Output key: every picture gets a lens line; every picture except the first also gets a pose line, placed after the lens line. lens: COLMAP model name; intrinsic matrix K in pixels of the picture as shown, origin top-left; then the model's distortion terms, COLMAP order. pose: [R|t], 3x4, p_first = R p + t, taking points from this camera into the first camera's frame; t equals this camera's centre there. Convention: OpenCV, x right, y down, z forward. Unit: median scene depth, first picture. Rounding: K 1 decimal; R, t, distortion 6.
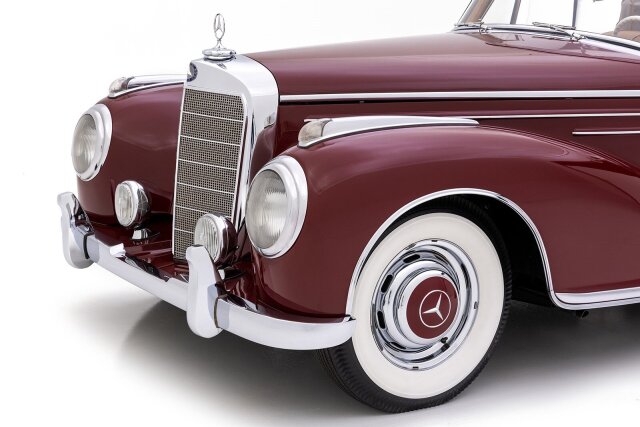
lens RADIAL K [[1307.9, 0, 320.0], [0, 1307.9, 213.5], [0, 0, 1]] dist [0.021888, -0.053447]
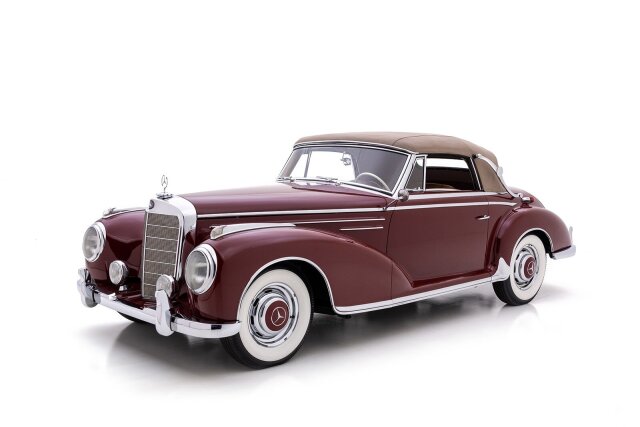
lens RADIAL K [[740.8, 0, 320.0], [0, 740.8, 213.5], [0, 0, 1]] dist [0.004118, -0.001506]
pose [[0.984349, -0.022475, 0.174793, -0.044209], [0.038466, 0.995321, -0.088642, 0.016210], [-0.171982, 0.093978, 0.980607, -0.155479]]
